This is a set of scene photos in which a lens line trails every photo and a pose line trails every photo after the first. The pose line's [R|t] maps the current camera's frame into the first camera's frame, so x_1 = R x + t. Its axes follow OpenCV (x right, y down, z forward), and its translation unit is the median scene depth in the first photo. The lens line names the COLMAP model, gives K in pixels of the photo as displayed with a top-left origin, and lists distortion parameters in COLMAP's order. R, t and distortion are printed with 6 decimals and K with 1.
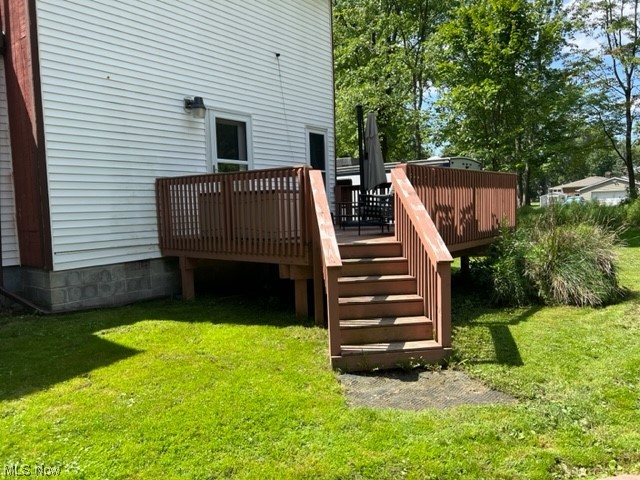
lens RADIAL K [[481.4, 0, 316.4], [0, 481.4, 238.0], [0, 0, 1]] dist [0.021778, -0.019545]
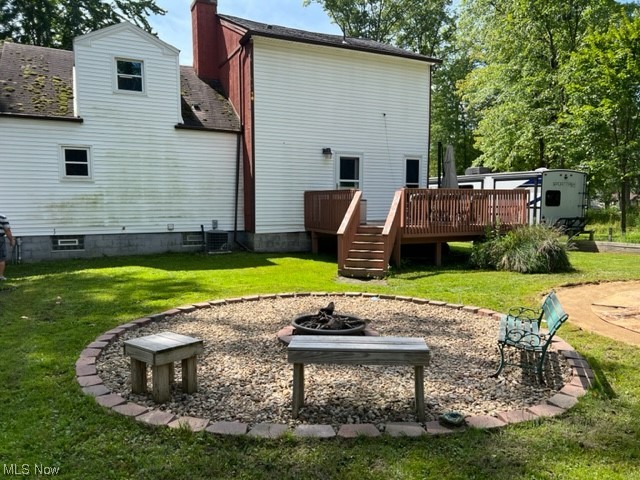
lens RADIAL K [[481.4, 0, 322.7], [0, 481.4, 241.3], [0, 0, 1]] dist [0.021778, -0.019545]
pose [[0.904746, 0.064244, -0.421079, 0.572915], [-0.053330, 0.997867, 0.037660, 0.003198], [0.422600, -0.011616, 0.906242, -0.749334]]
